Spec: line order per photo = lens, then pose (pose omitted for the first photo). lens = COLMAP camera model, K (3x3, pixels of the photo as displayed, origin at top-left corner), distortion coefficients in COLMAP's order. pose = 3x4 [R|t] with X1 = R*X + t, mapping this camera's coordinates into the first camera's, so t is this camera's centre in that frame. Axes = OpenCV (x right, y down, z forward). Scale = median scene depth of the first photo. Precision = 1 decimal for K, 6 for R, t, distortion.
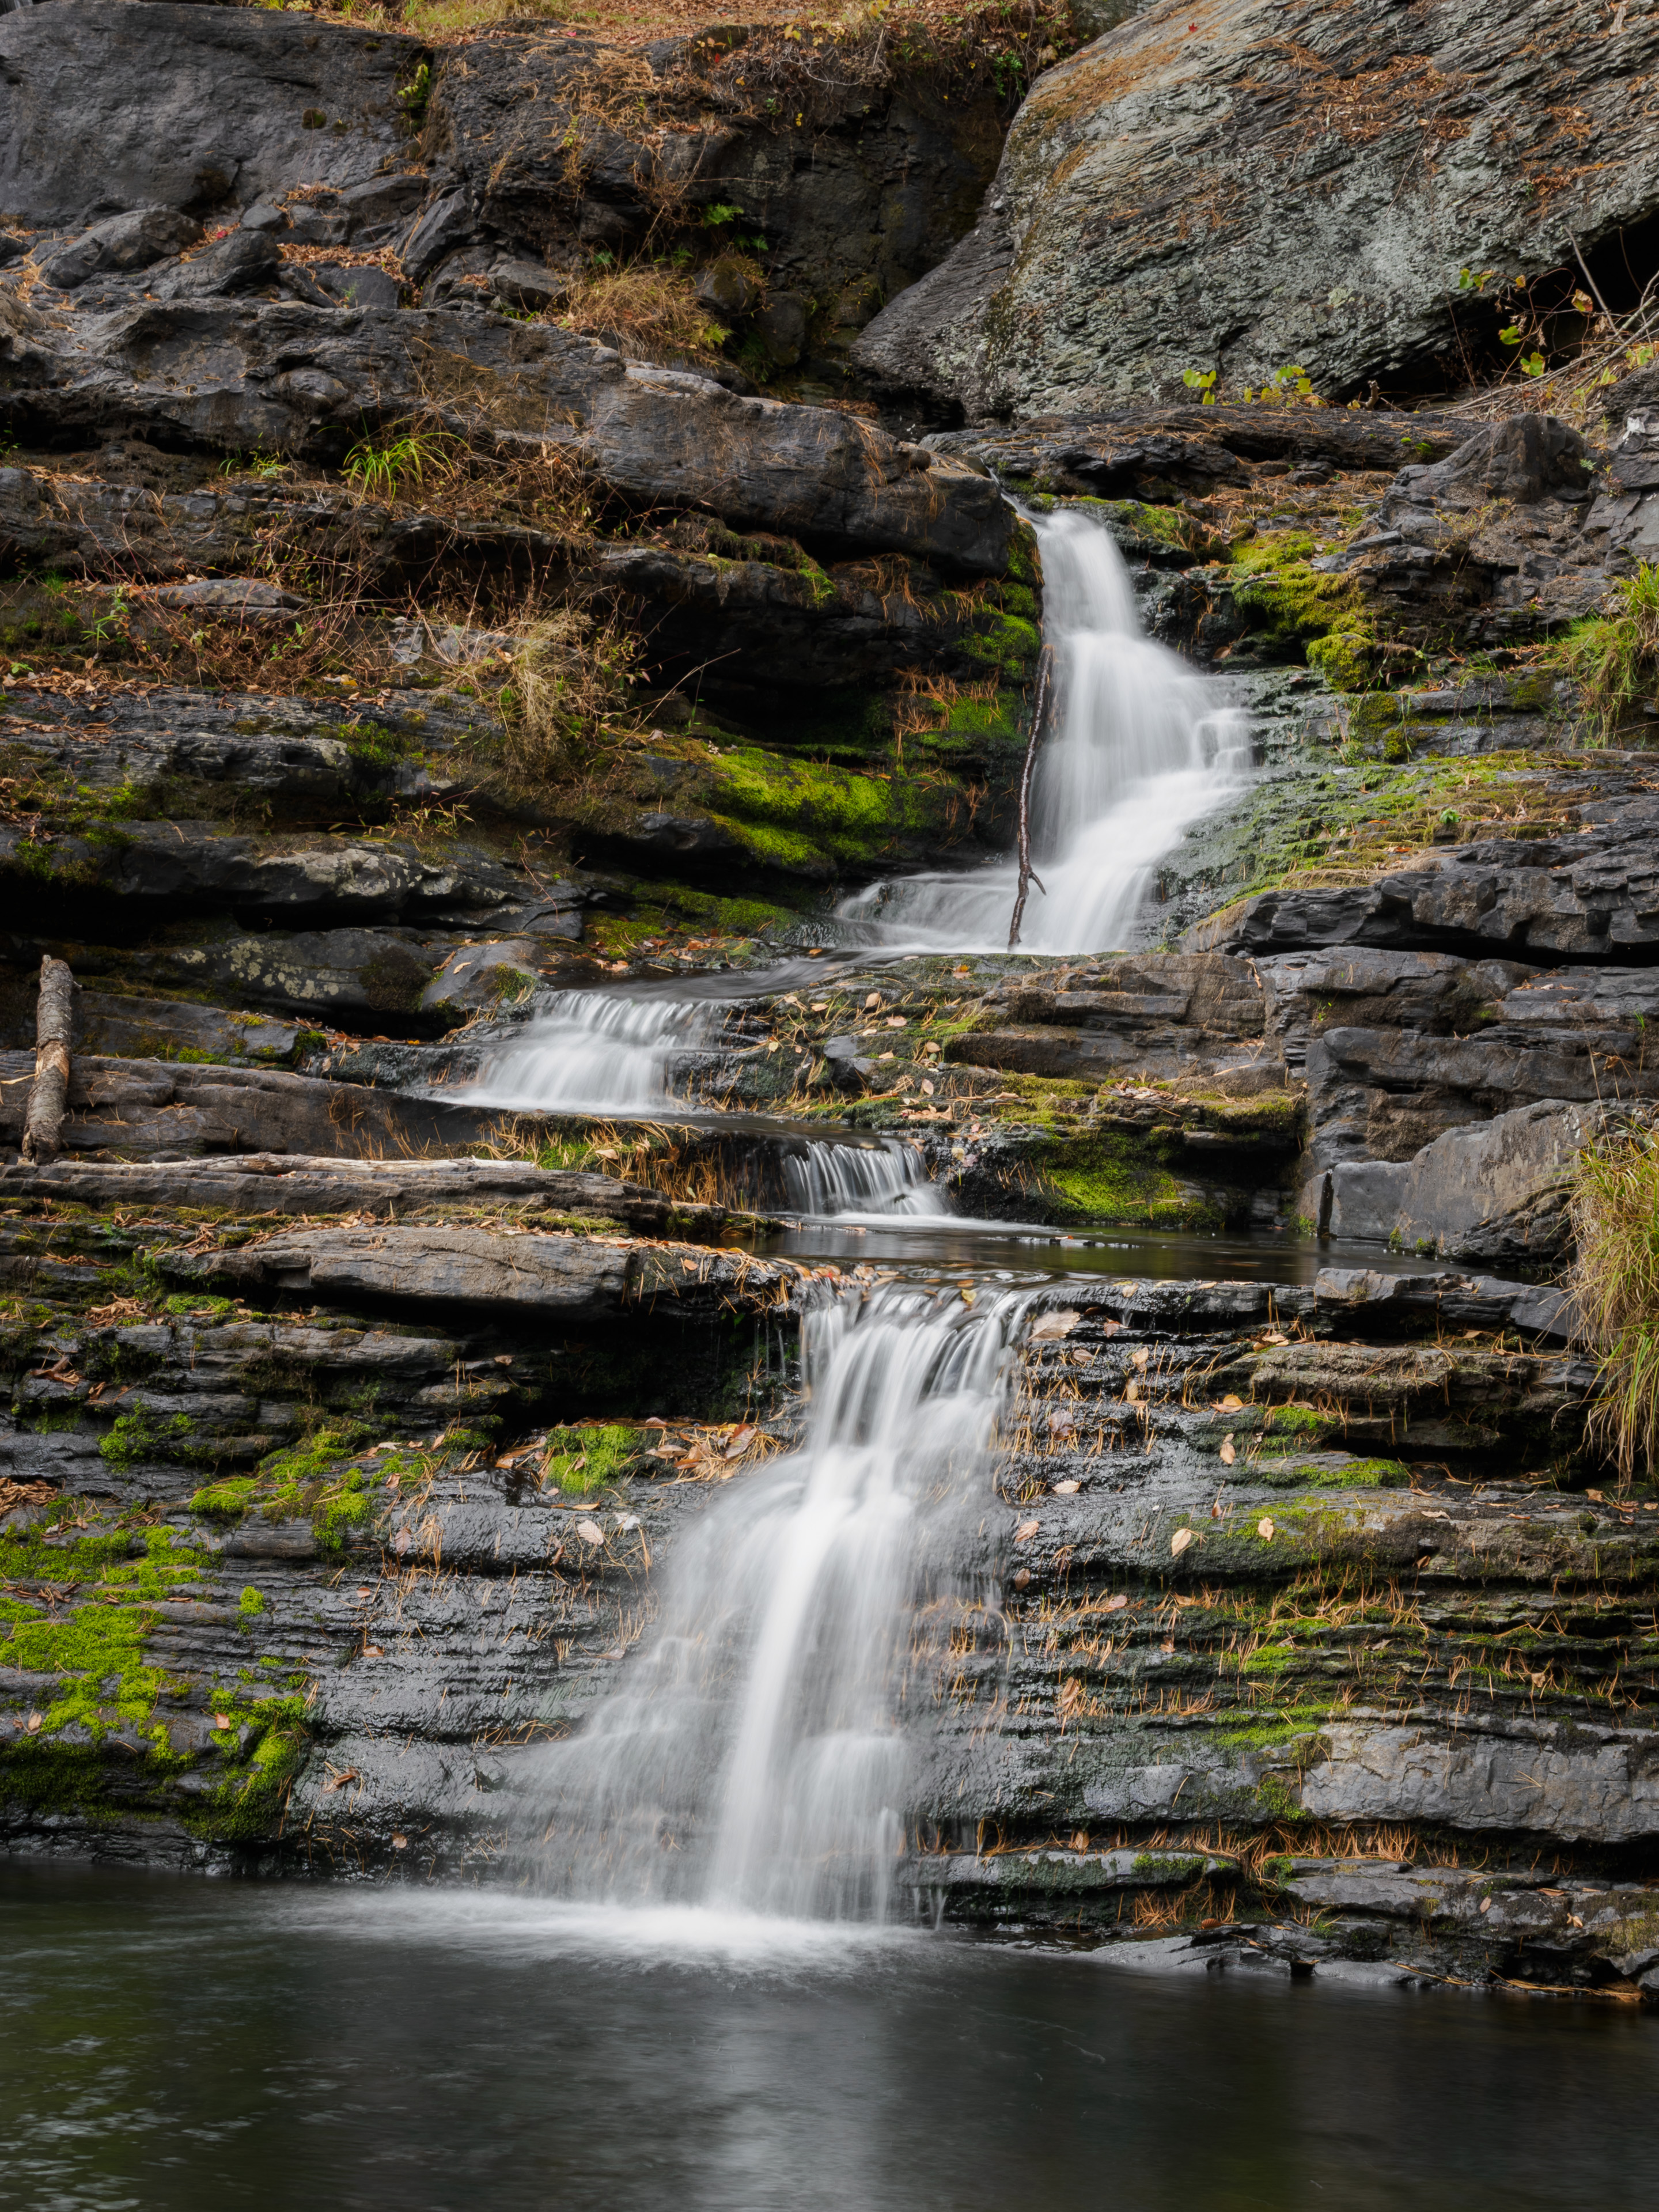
lens RADIAL K [[8321.6, 0, 829.5], [0, 8321.6, 1106.0], [0, 0, 1]] dist [-0.098540, 3.274239]
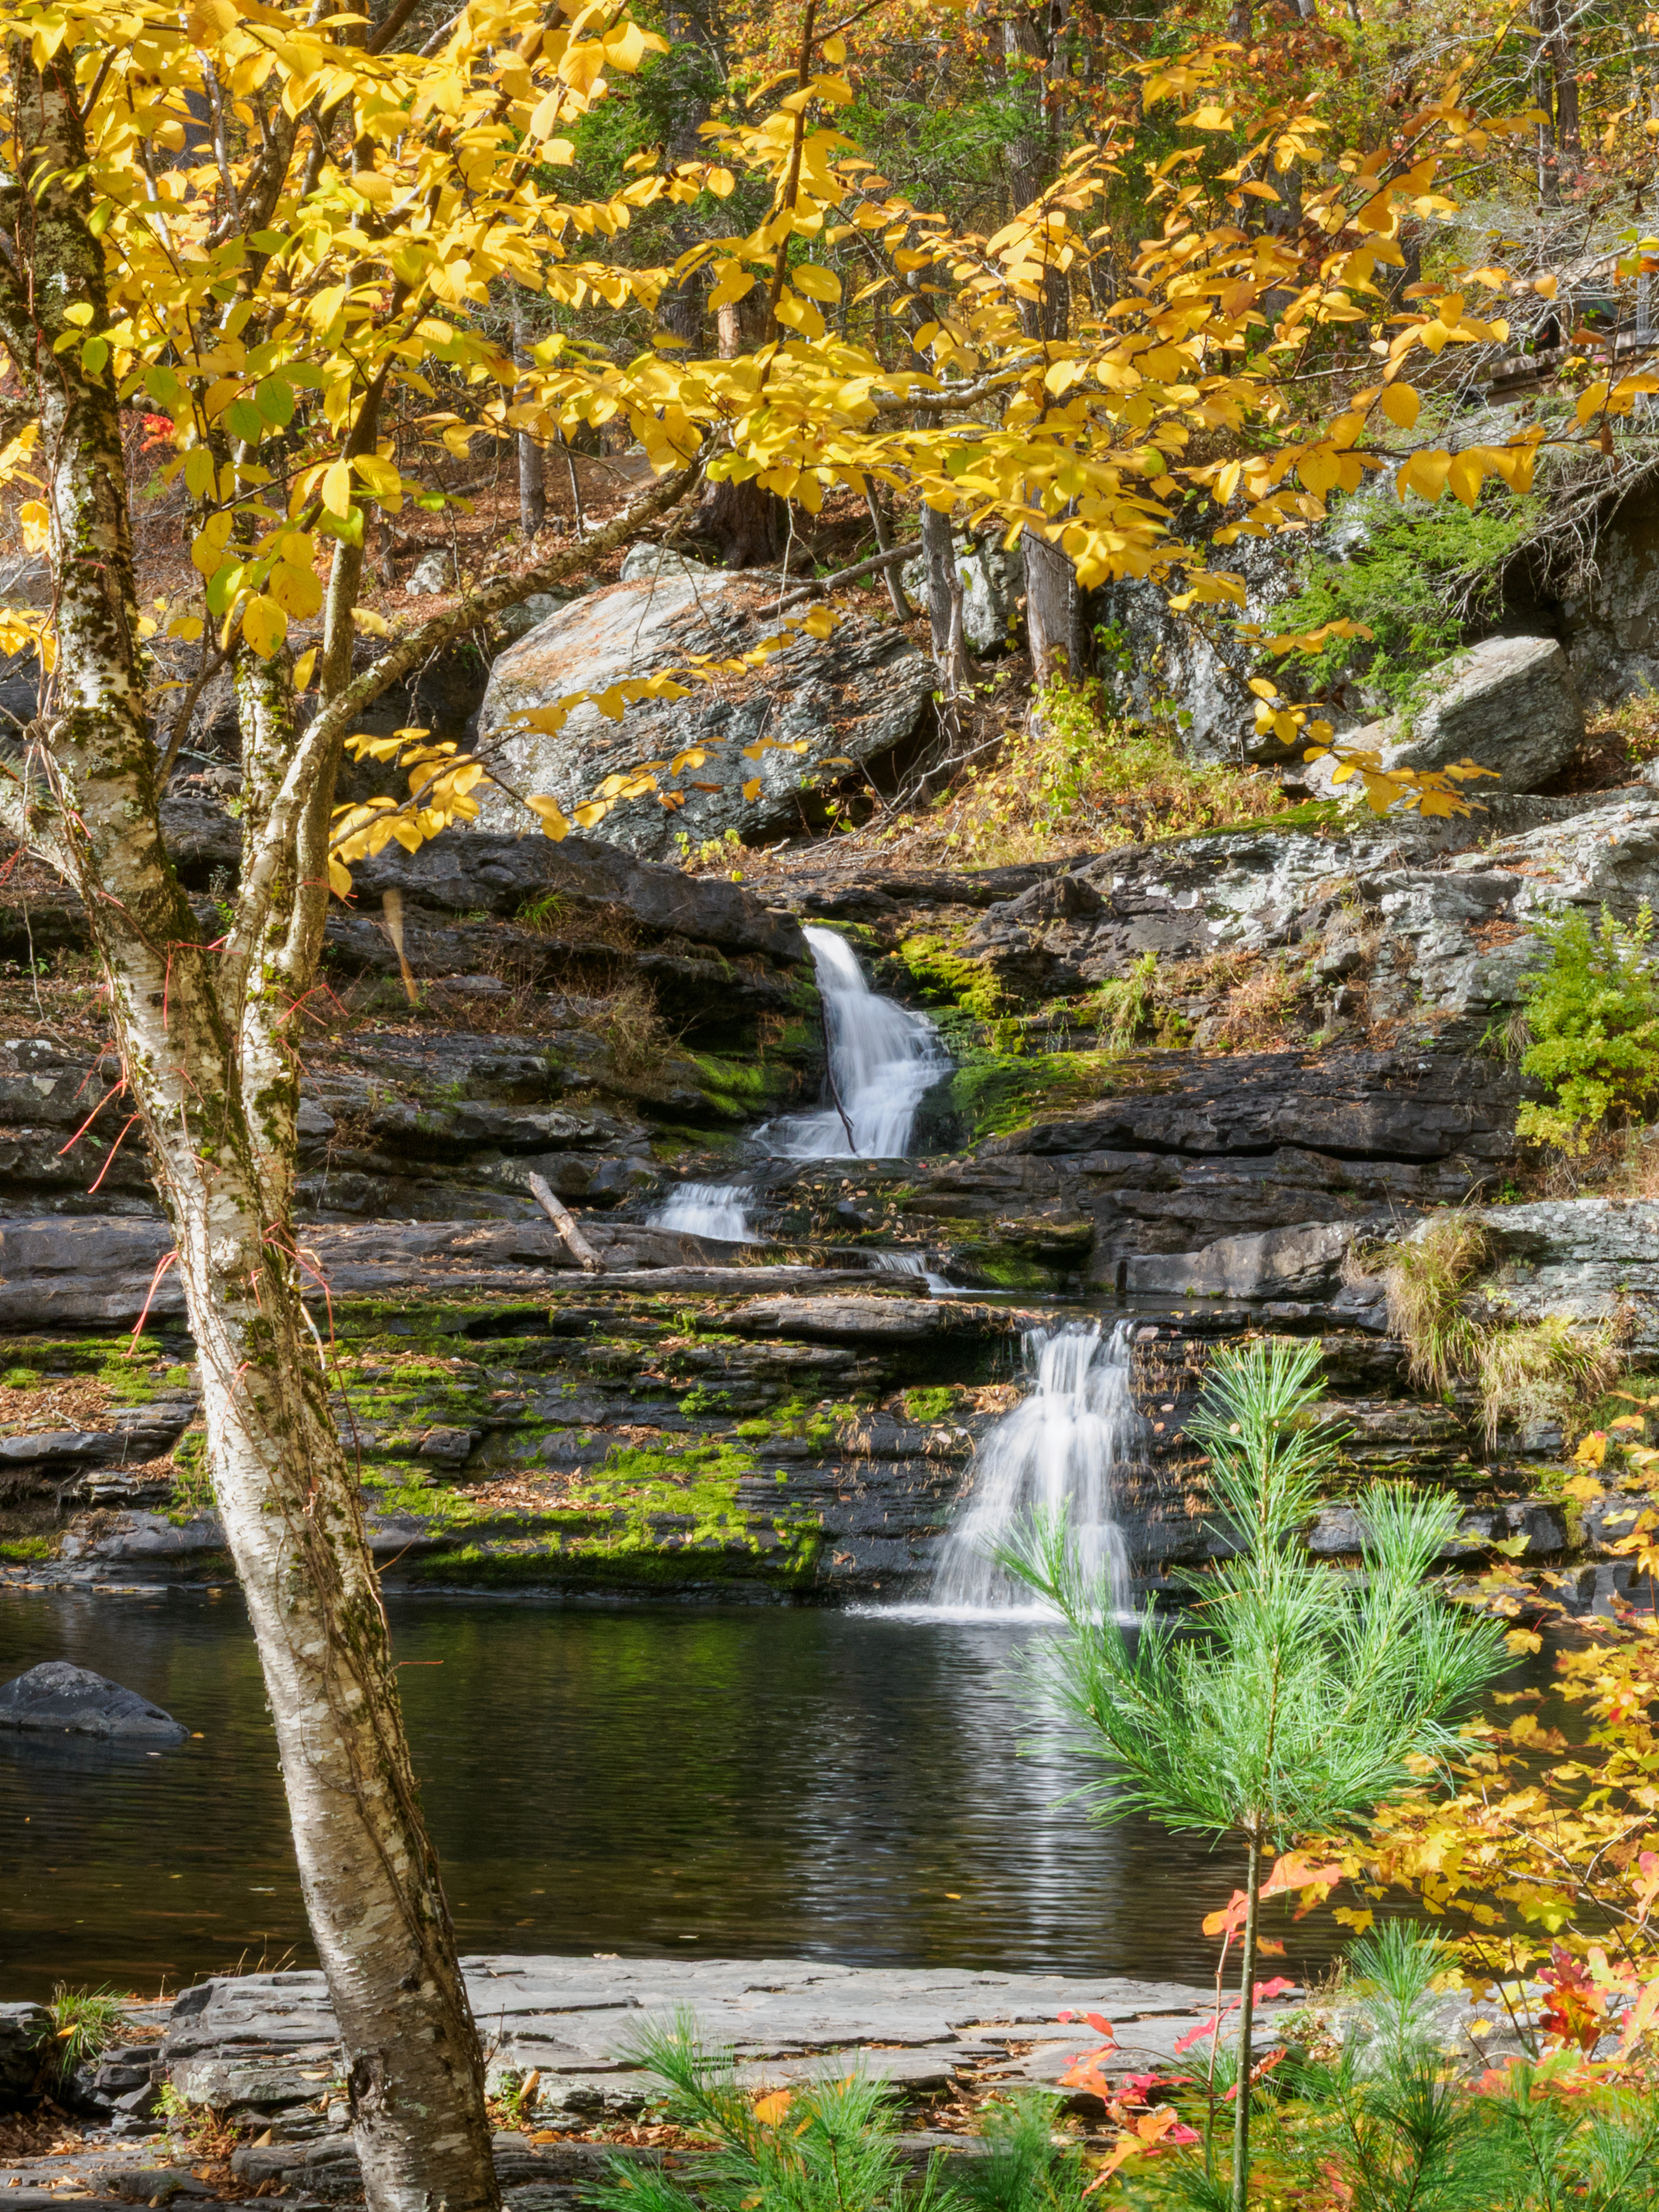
lens RADIAL K [[5823.8, 0, 796.2], [0, 5823.8, 1105.0], [0, 0, 1]] dist [0.040258, -0.127251]
pose [[0.970264, -0.023756, 0.240881, -0.411599], [0.028886, 0.999424, -0.017789, -0.008193], [-0.240320, 0.024218, 0.970392, -0.428634]]
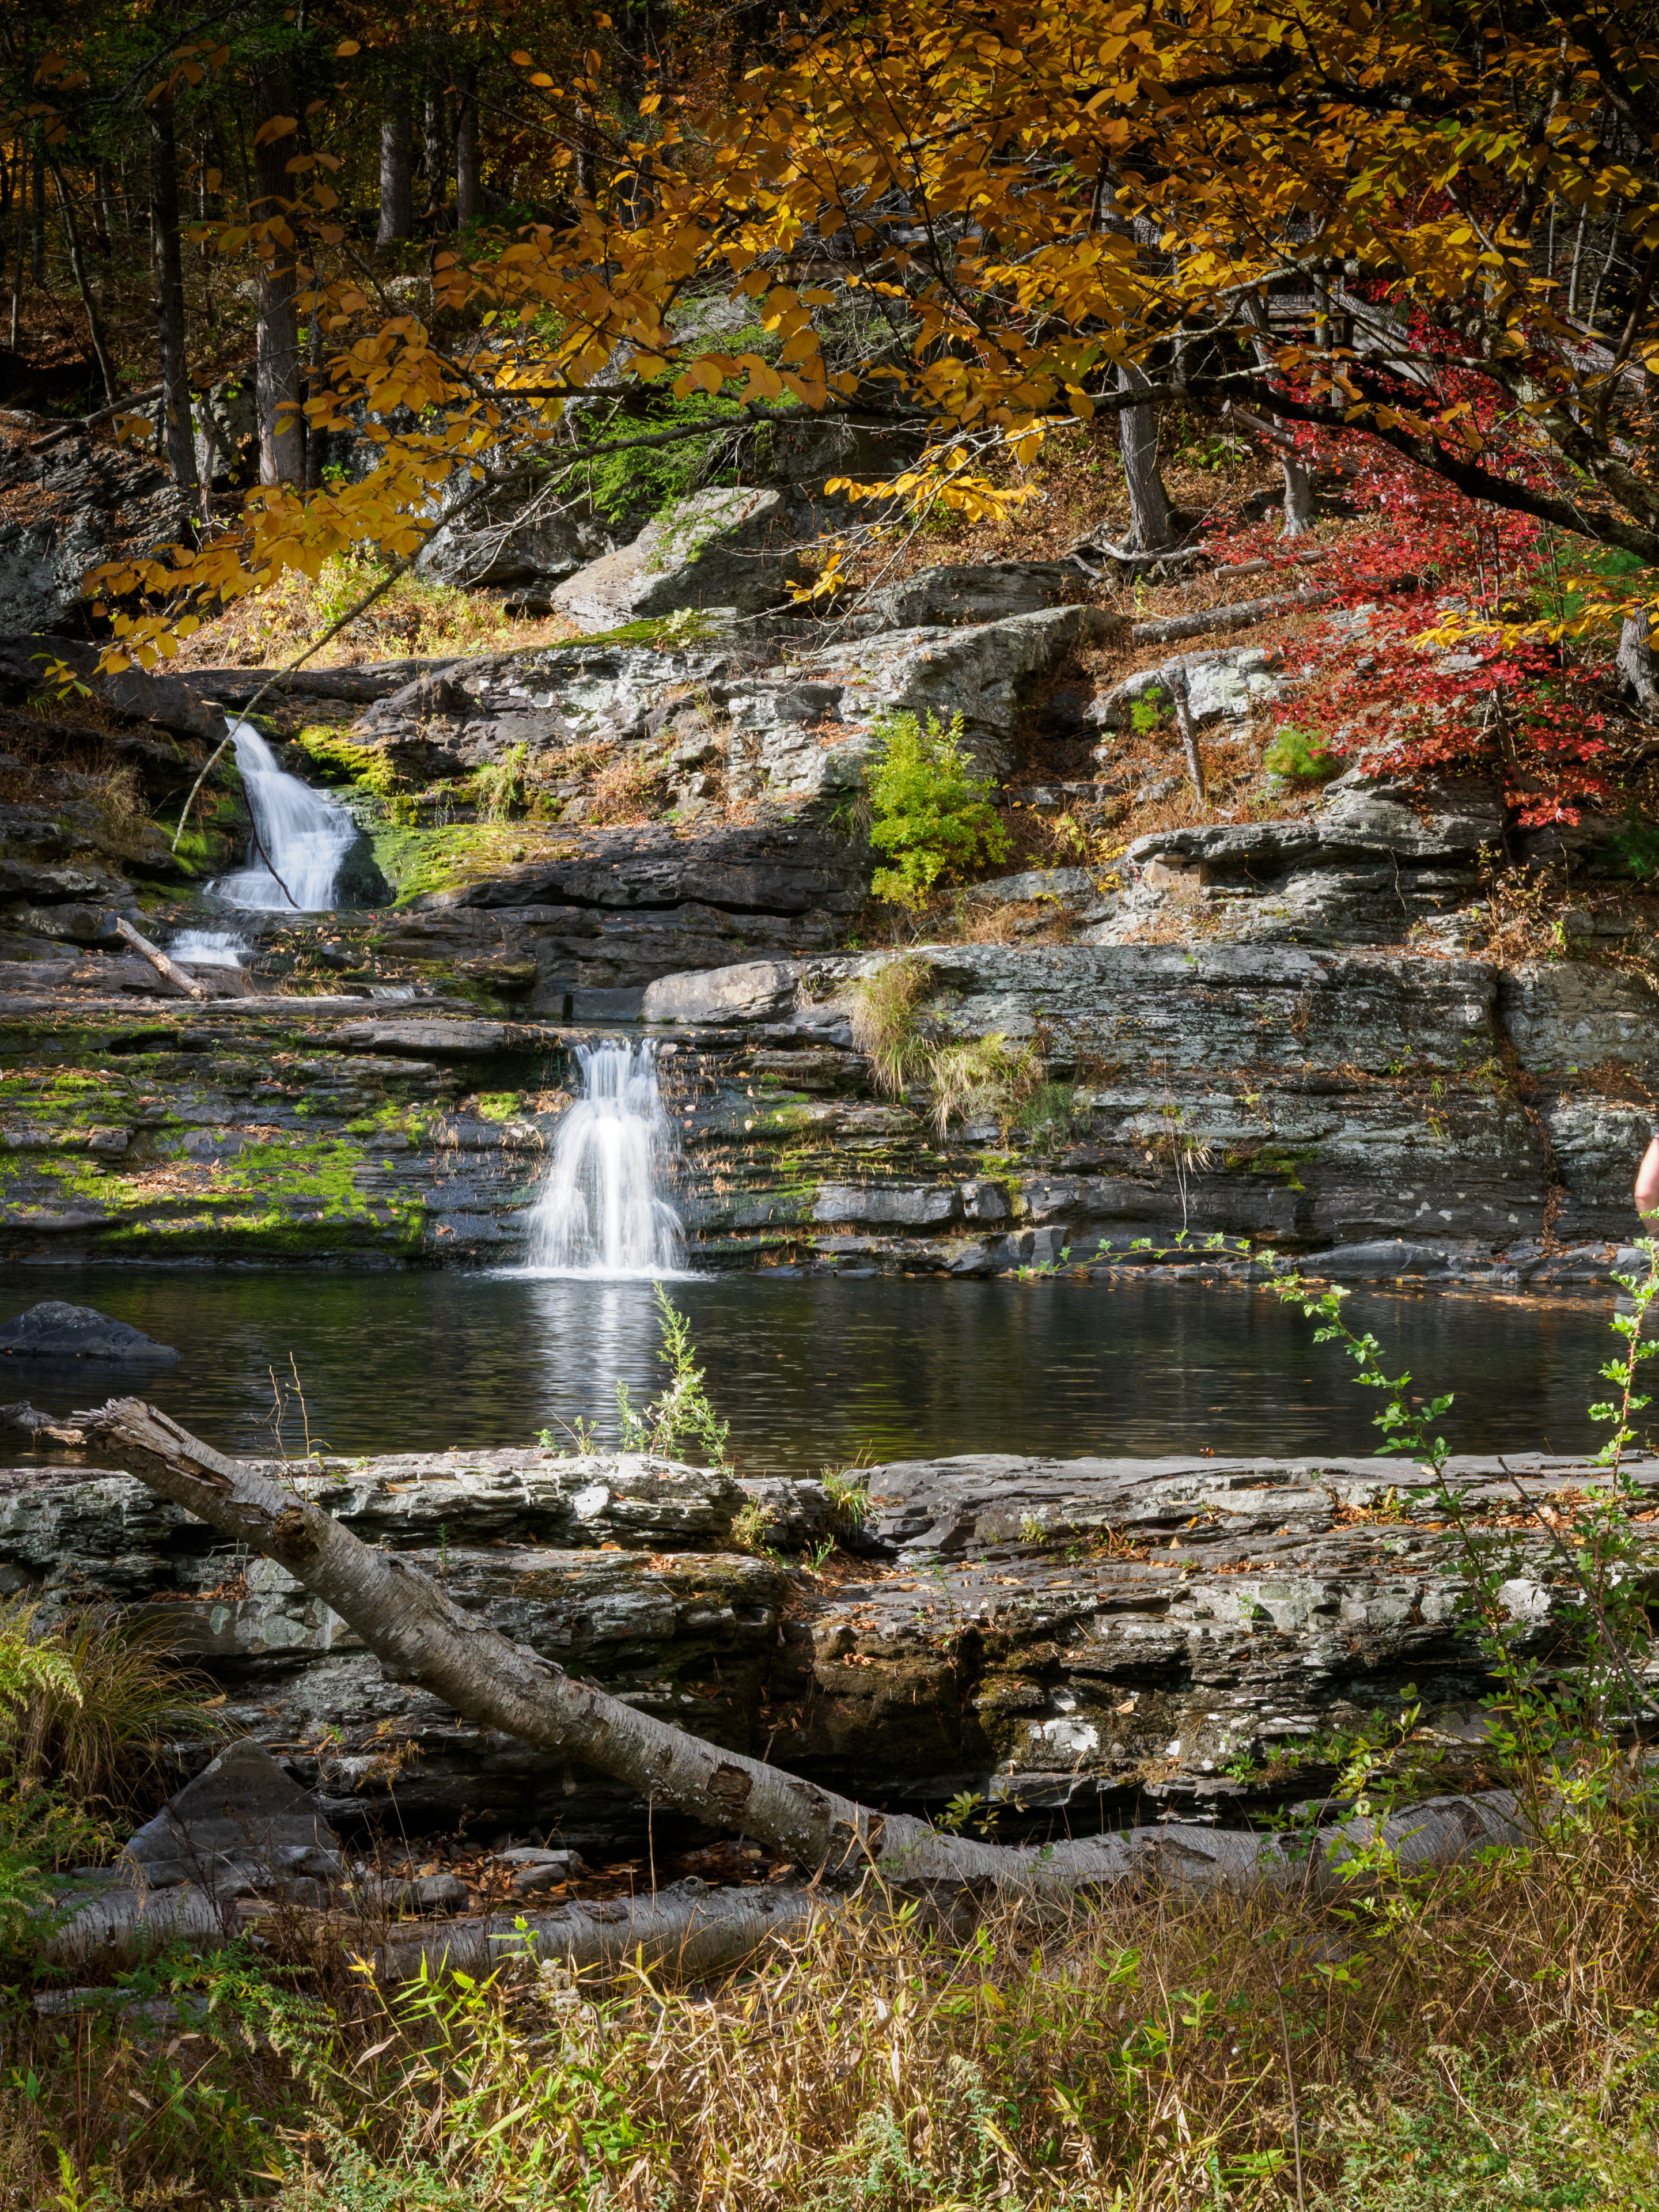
lens RADIAL K [[5263.9, 0, 829.5], [0, 5263.9, 1106.0], [0, 0, 1]] dist [-0.013586, 0.251939]
pose [[0.873541, -0.037126, 0.485333, -0.730469], [0.025686, 0.999214, 0.030204, -0.004883], [-0.486073, -0.013918, 0.873808, -0.489833]]
